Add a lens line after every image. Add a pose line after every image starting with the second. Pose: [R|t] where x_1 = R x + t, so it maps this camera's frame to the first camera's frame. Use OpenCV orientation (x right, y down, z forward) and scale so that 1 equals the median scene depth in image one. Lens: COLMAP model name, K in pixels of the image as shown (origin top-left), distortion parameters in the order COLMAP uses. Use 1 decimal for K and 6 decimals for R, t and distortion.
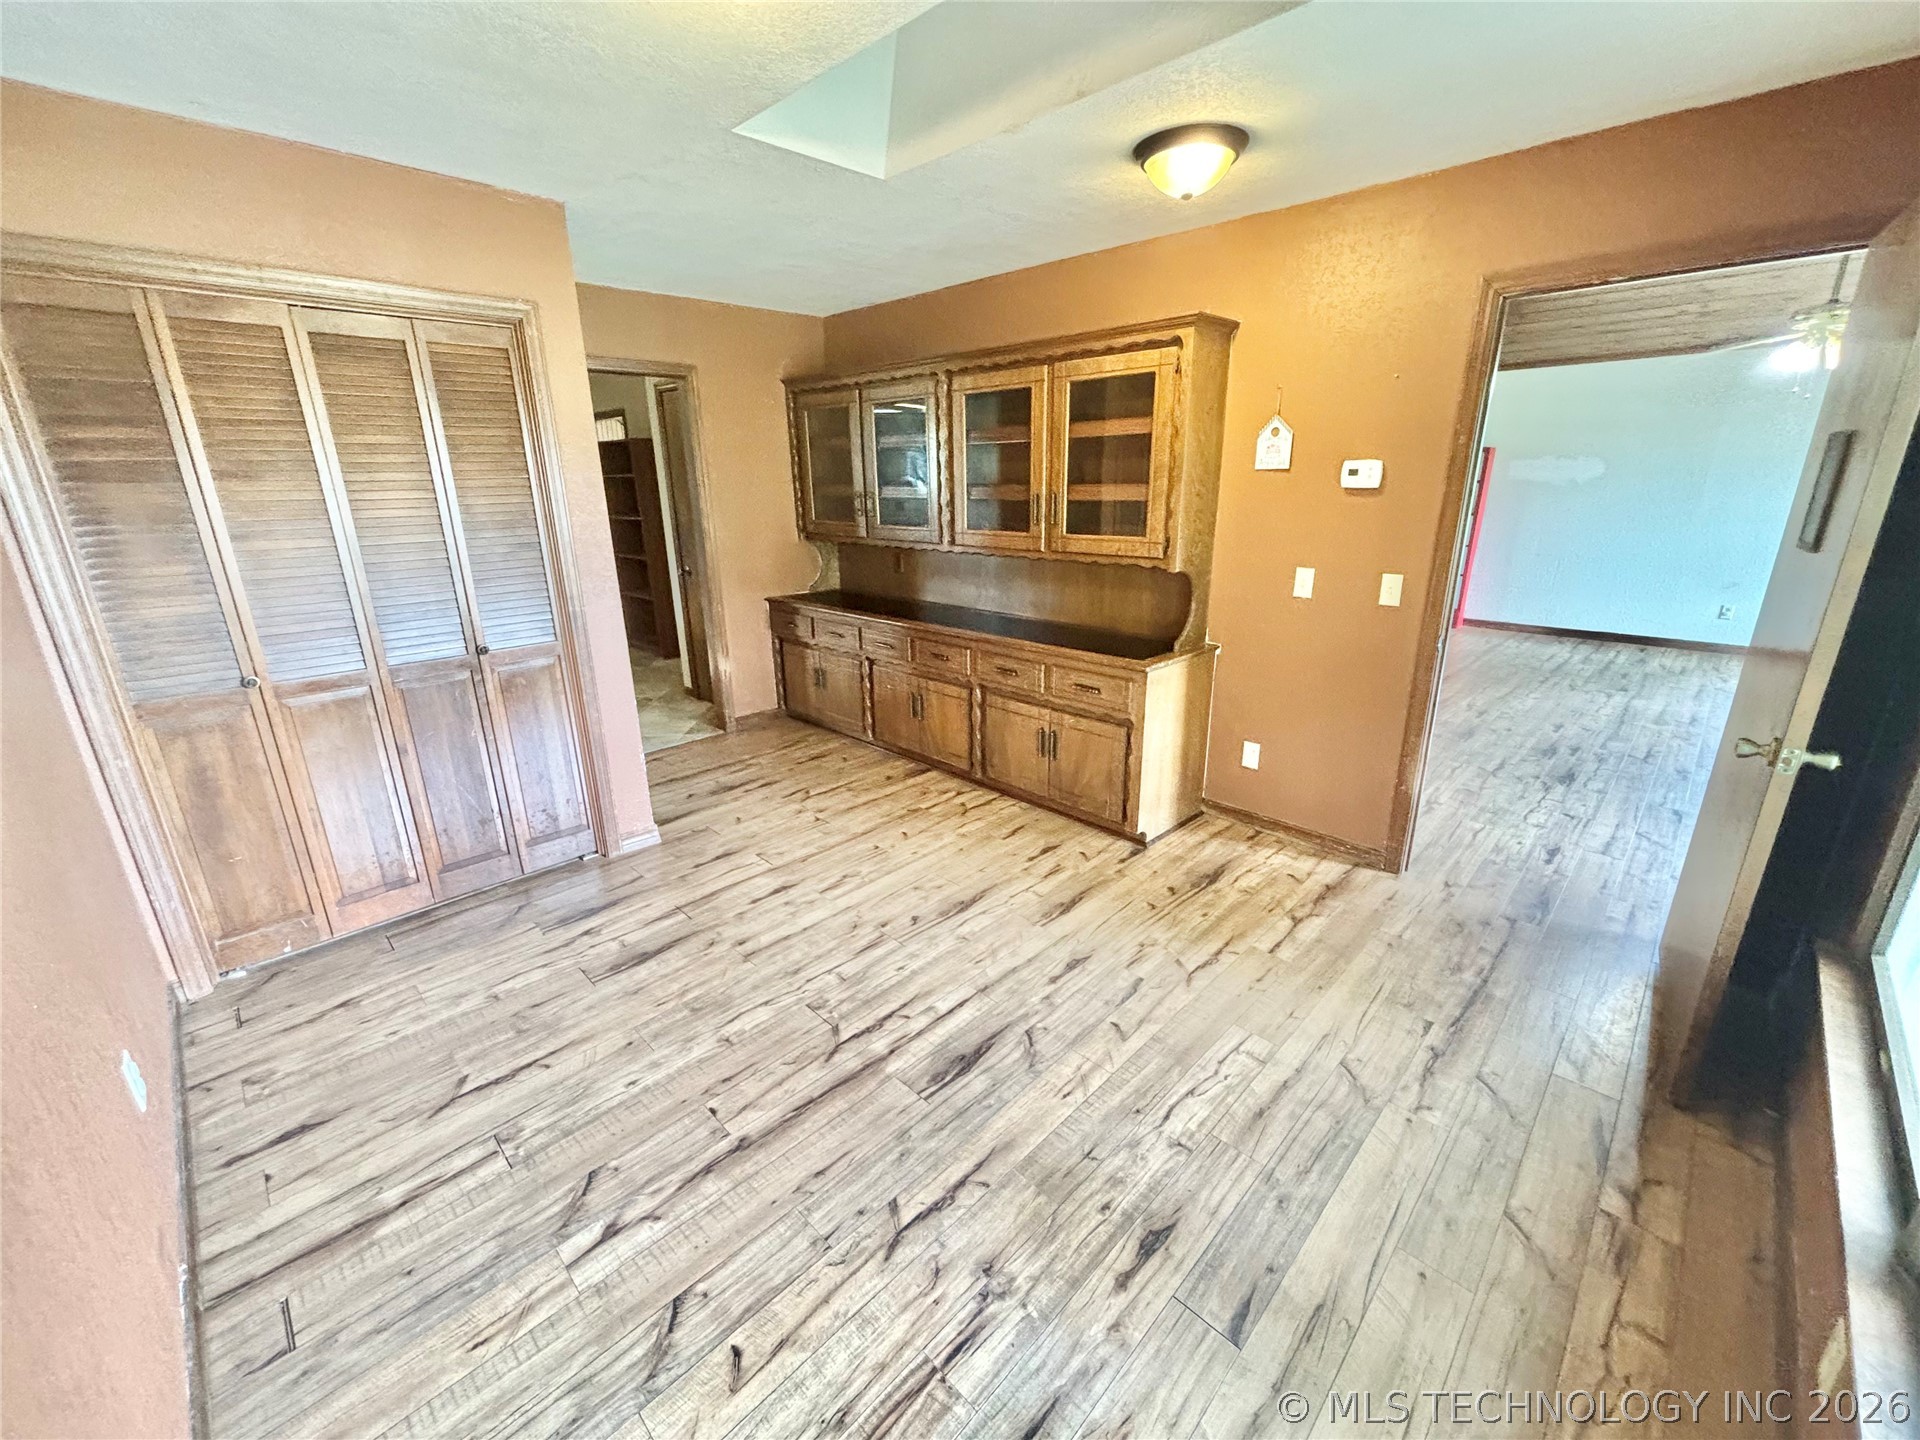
lens RADIAL K [[772.8, 0, 962.7], [0, 772.8, 725.4], [0, 0, 1]] dist [0.000813, -0.000615]
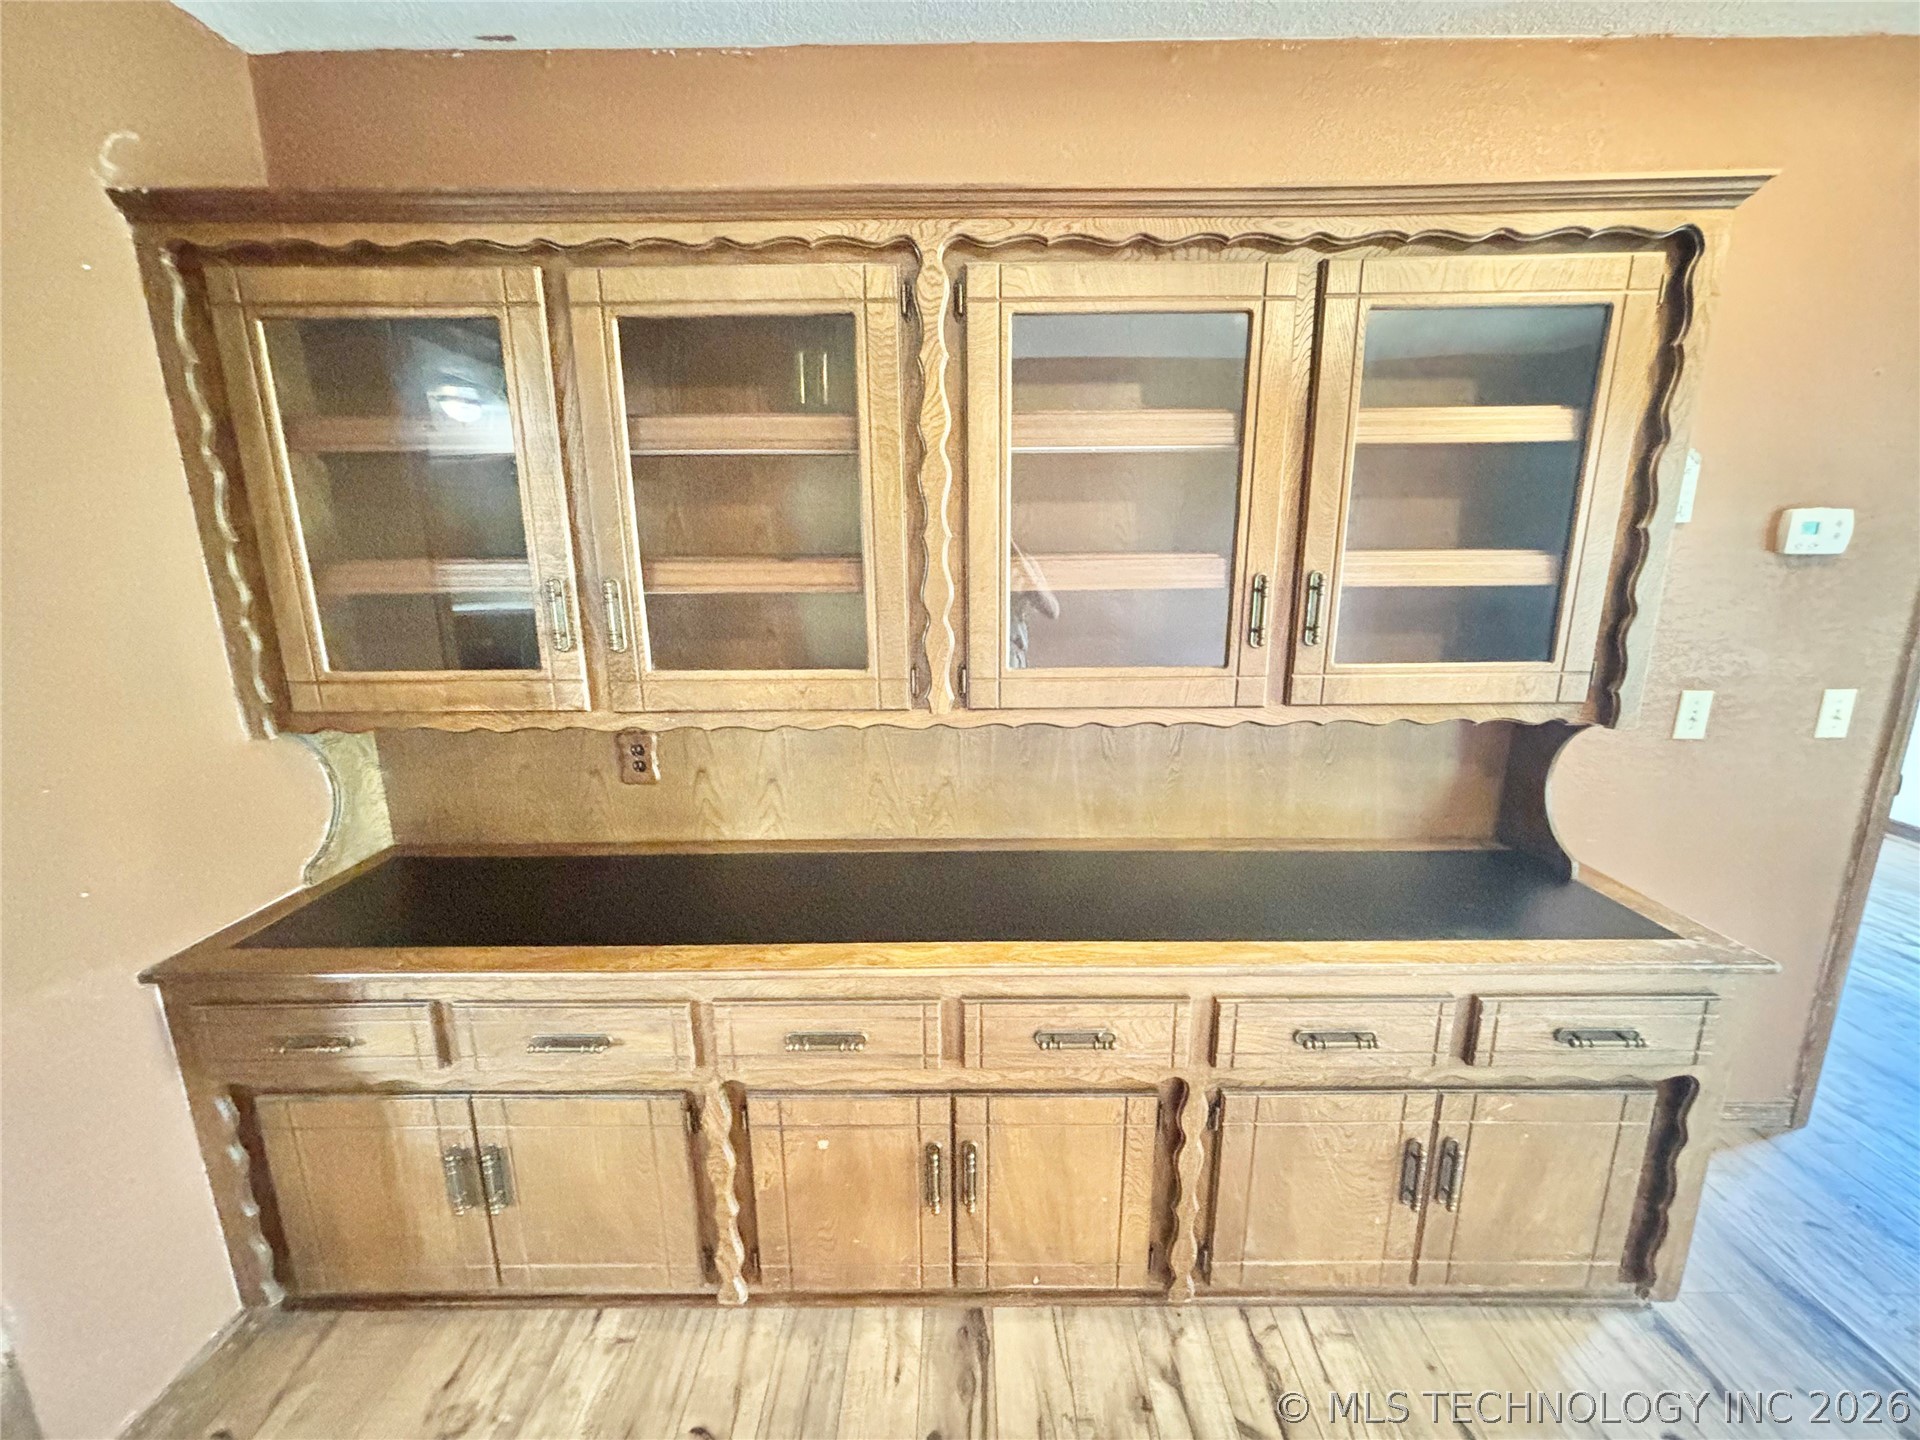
lens RADIAL K [[772.8, 0, 958.0], [0, 772.8, 709.9], [0, 0, 1]] dist [0.000813, -0.000615]
pose [[0.713510, -0.145829, 0.685301, -0.243838], [0.216674, 0.976080, -0.017887, -0.204849], [-0.666300, 0.161250, 0.728040, 0.652785]]
